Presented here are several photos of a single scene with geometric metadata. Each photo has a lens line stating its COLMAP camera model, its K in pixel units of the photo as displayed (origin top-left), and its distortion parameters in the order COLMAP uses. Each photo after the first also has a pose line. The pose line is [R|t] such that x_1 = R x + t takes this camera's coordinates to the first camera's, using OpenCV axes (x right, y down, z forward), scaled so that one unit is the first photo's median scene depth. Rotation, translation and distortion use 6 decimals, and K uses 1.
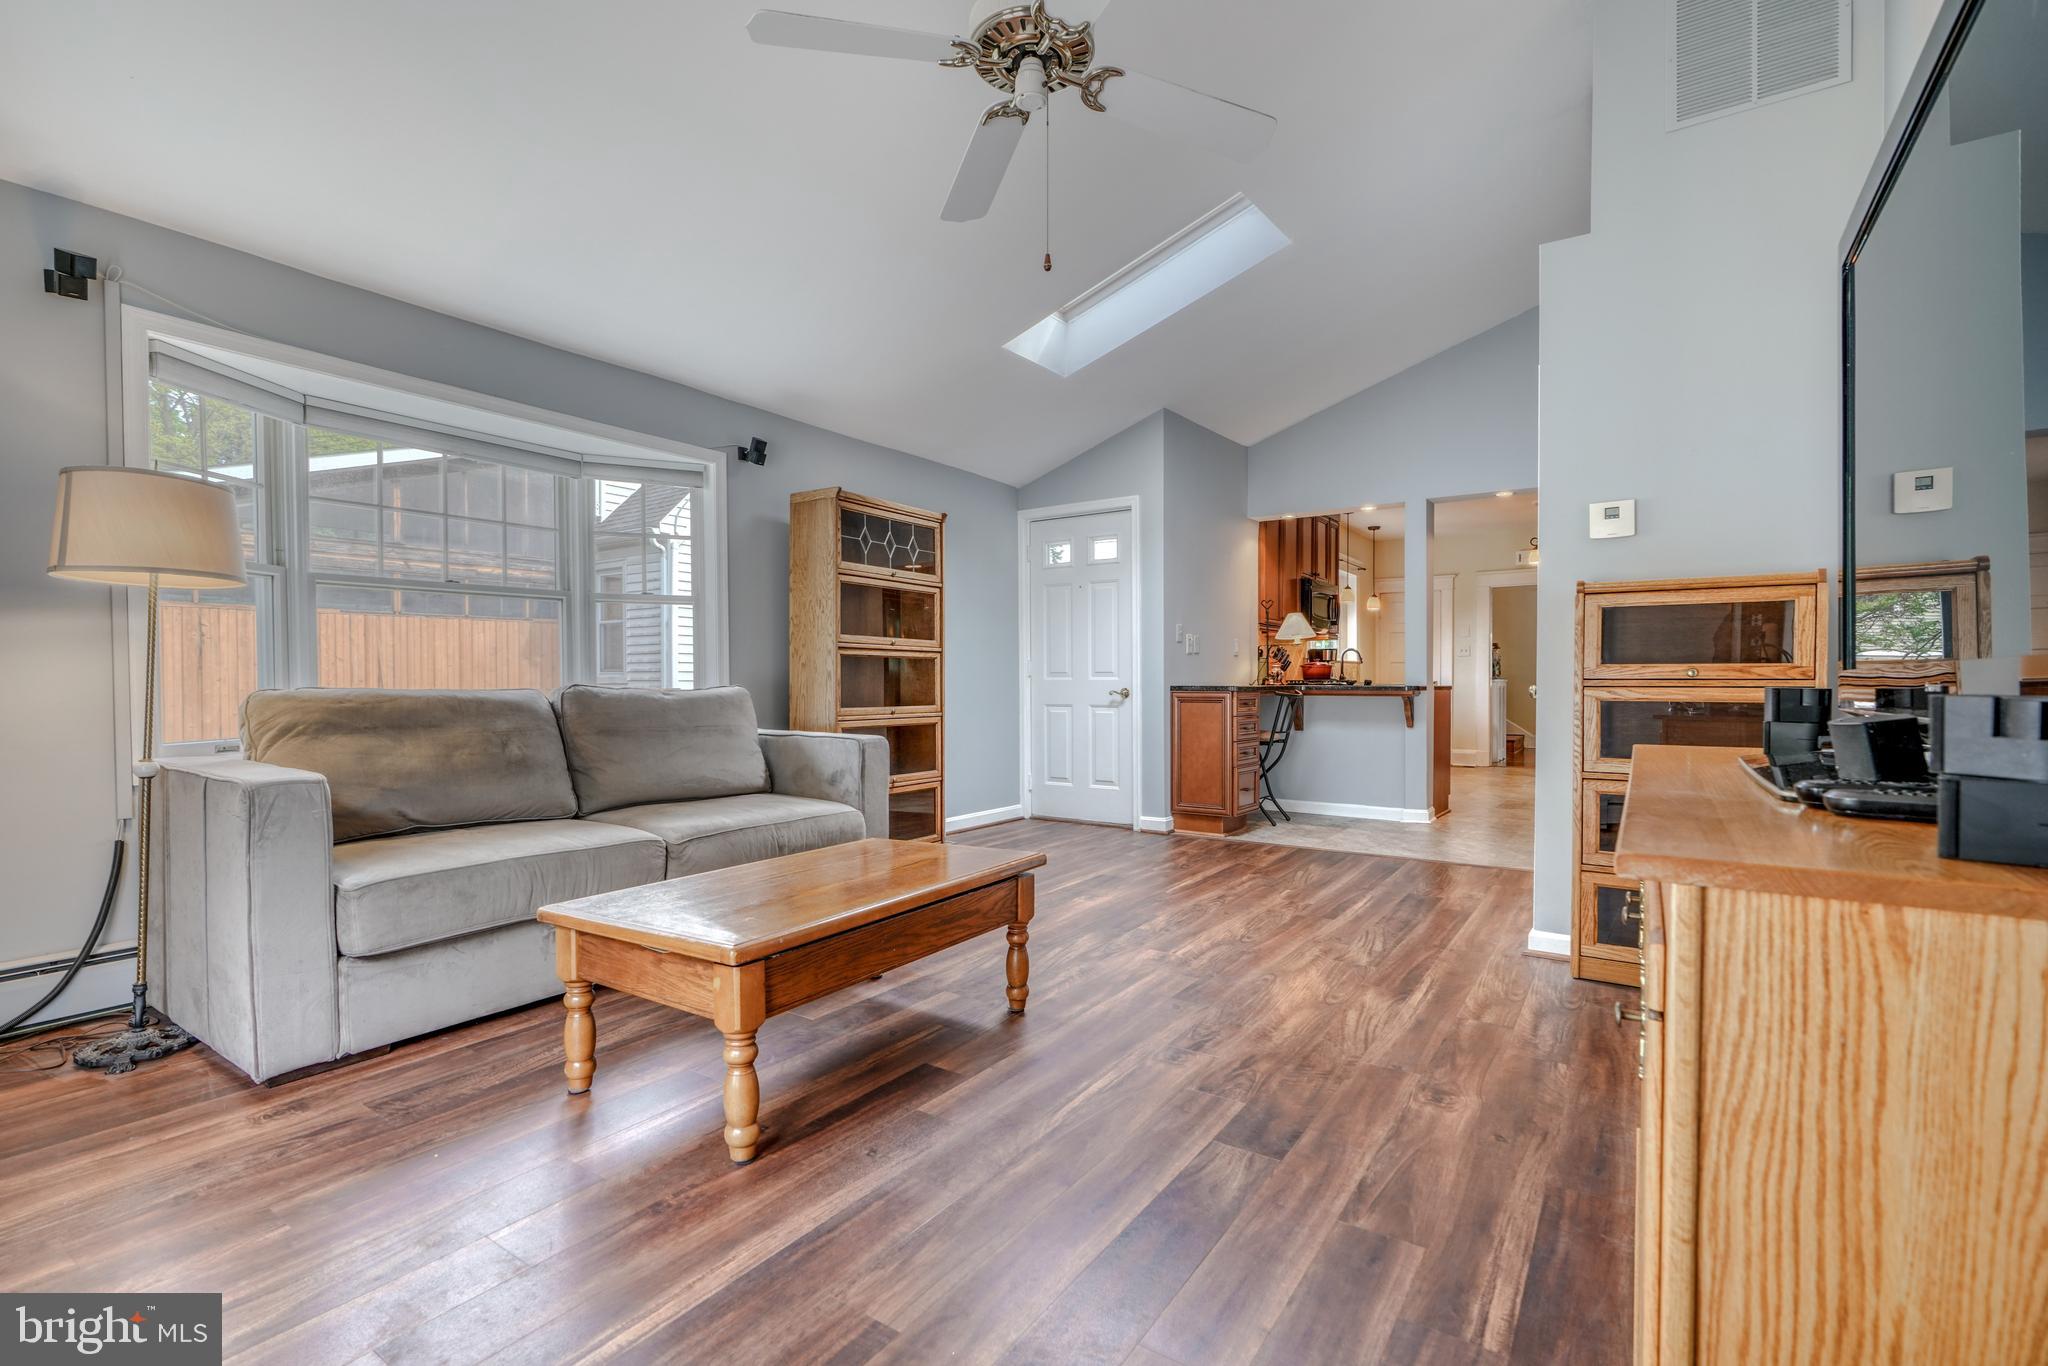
lens RADIAL K [[925.9, 0, 1024.2], [0, 925.9, 690.2], [0, 0, 1]] dist [-0.005604, 0.000350]
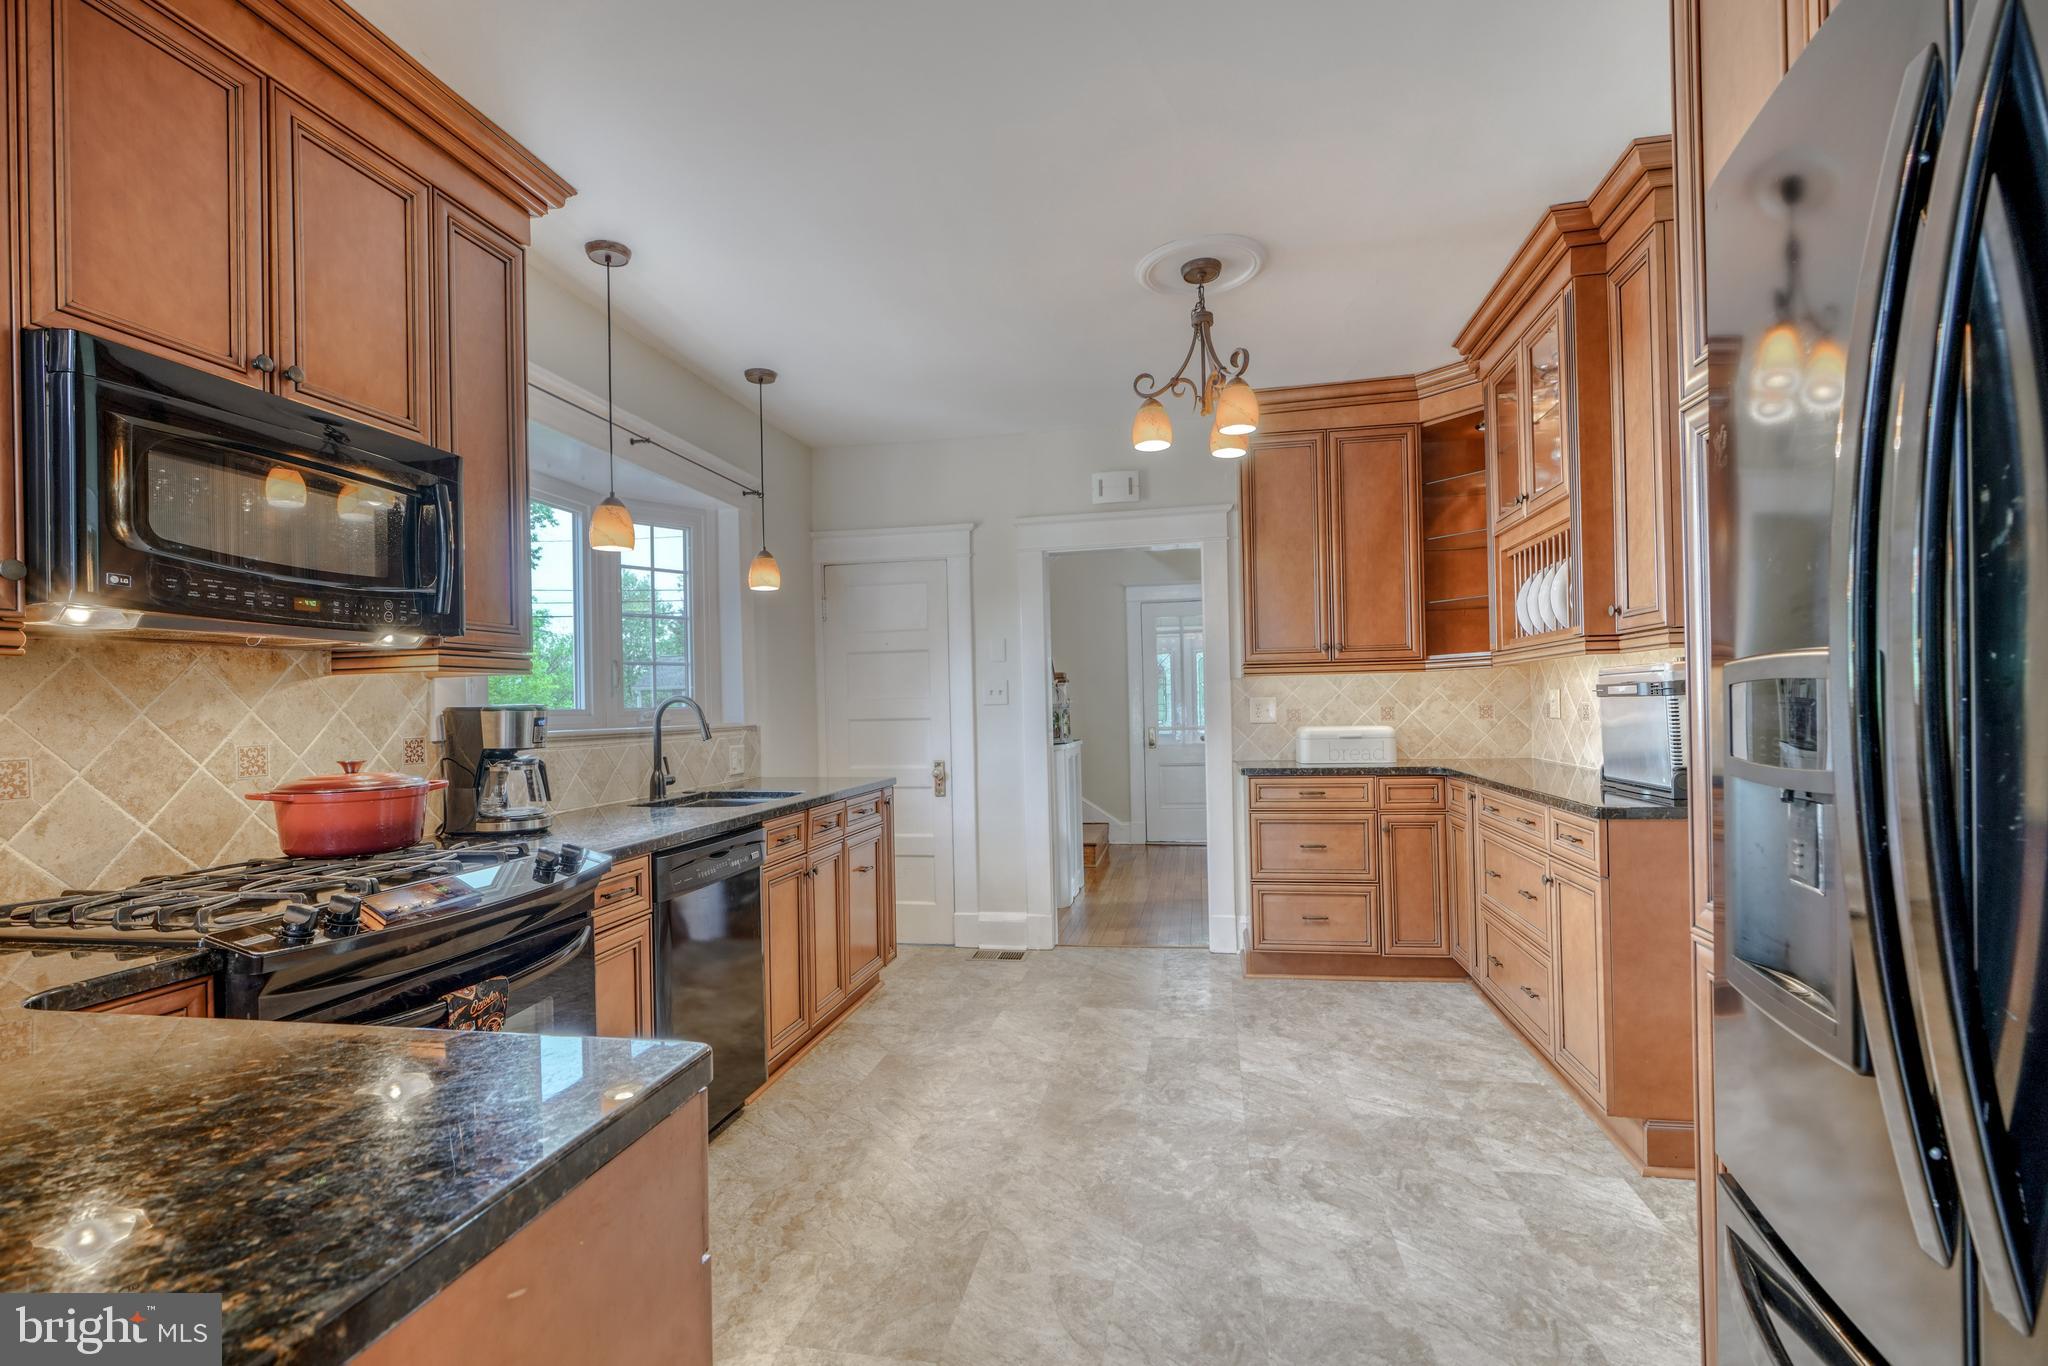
lens RADIAL K [[990.8, 0, 1027.9], [0, 990.8, 694.9], [0, 0, 1]] dist [-0.010491, 0.005879]
pose [[0.909986, -0.016730, 0.414302, 0.754537], [0.023766, 0.999647, -0.011834, -0.088929], [-0.413958, 0.020615, 0.910062, 1.440605]]
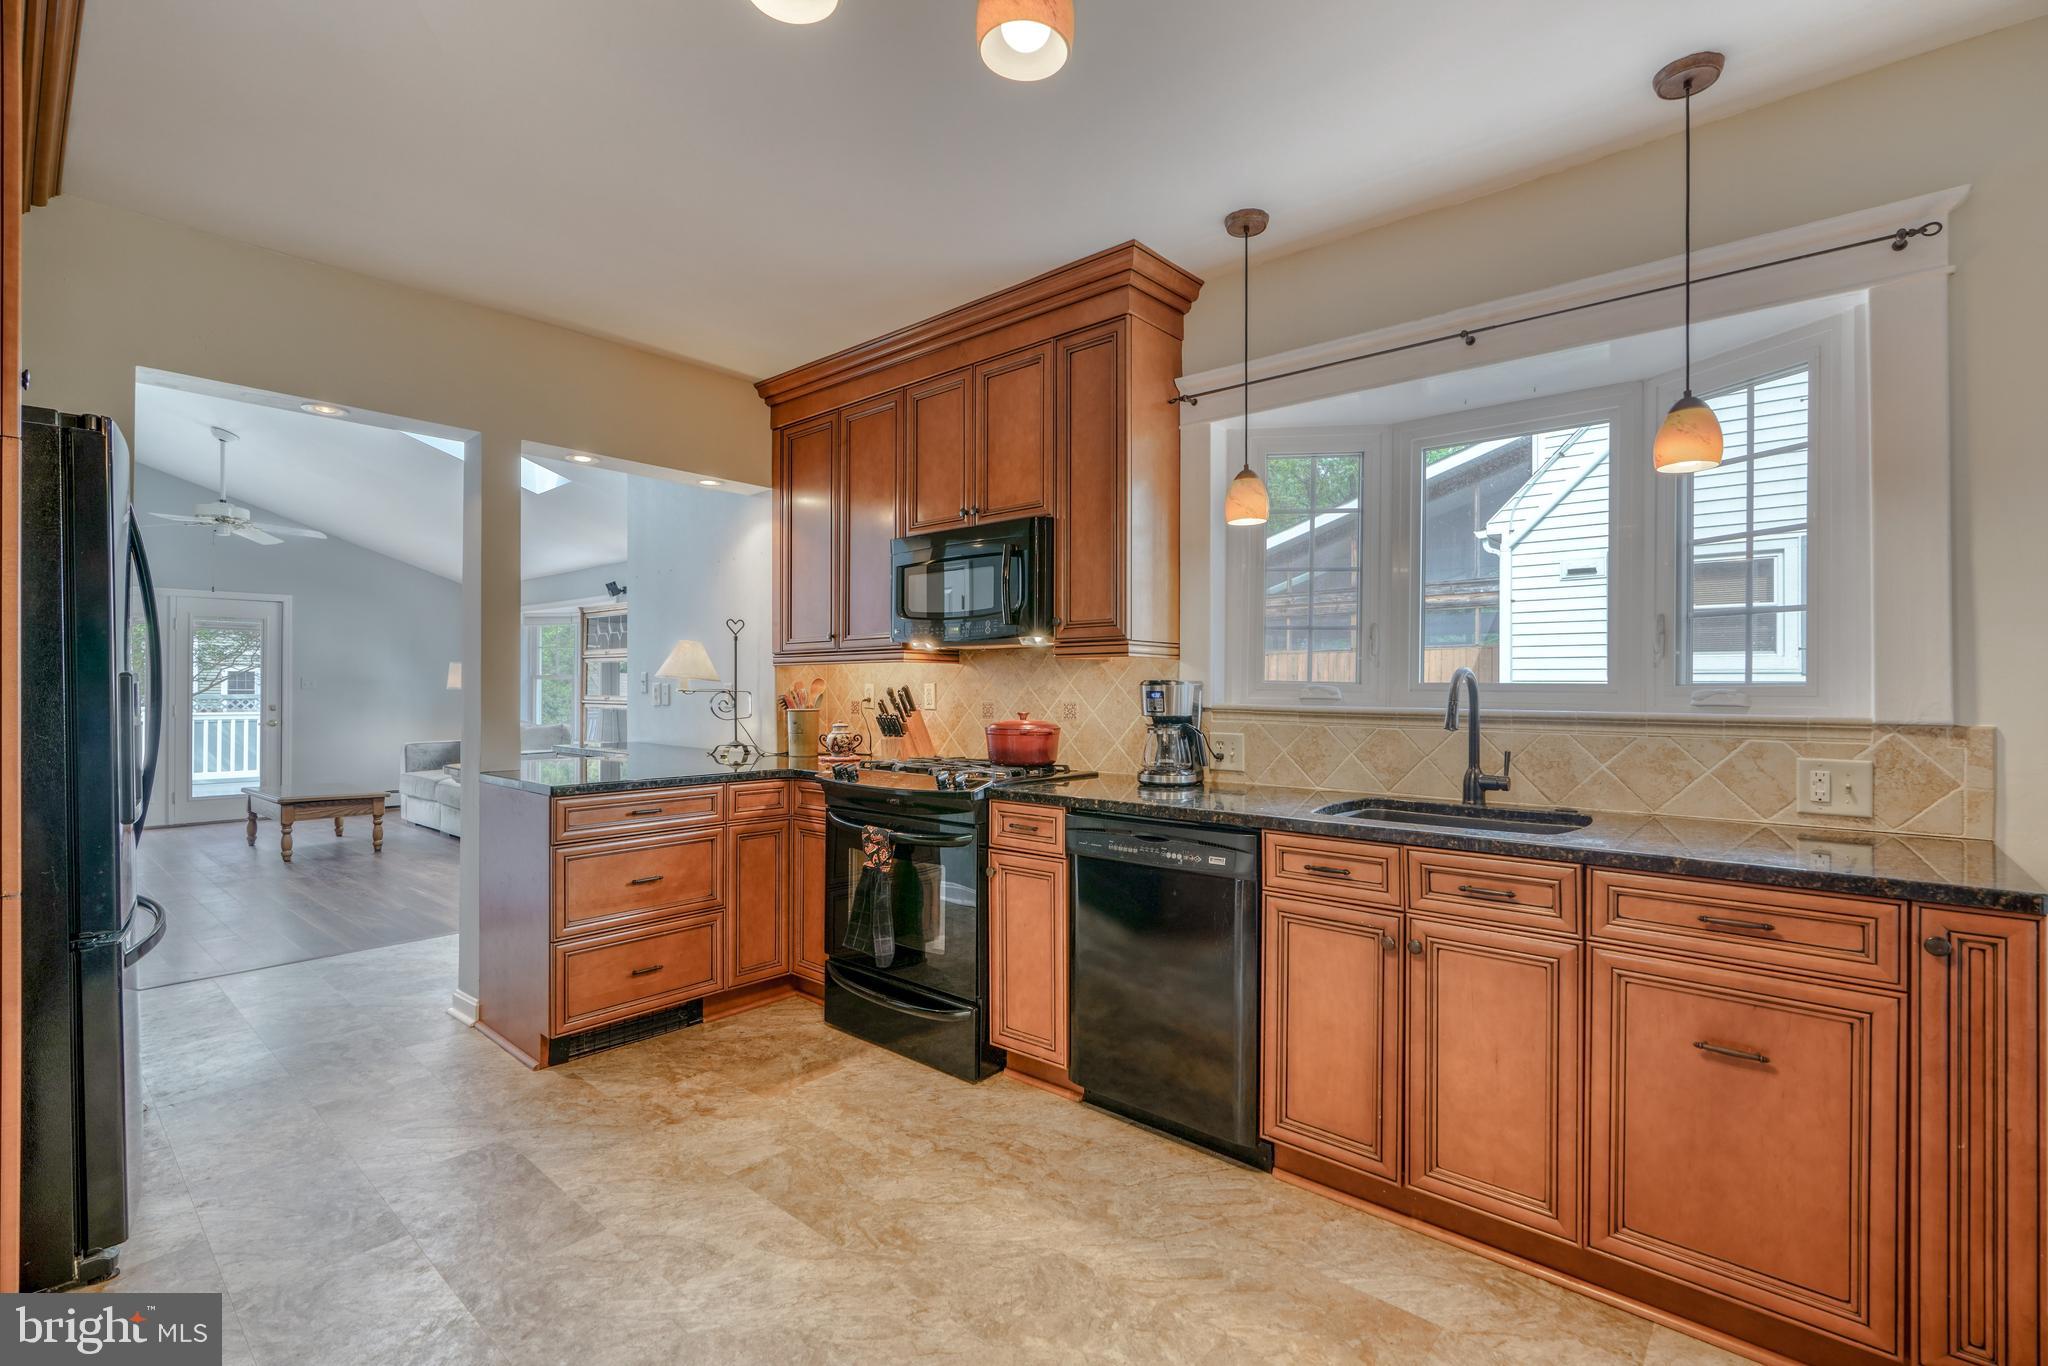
lens RADIAL K [[925.9, 0, 1021.4], [0, 925.9, 686.8], [0, 0, 1]] dist [-0.005604, 0.000350]
pose [[-0.122586, -0.001839, -0.992456, 1.533259], [-0.006860, 0.999976, -0.001006, -0.091901], [0.992434, 0.006685, -0.122596, 2.213018]]
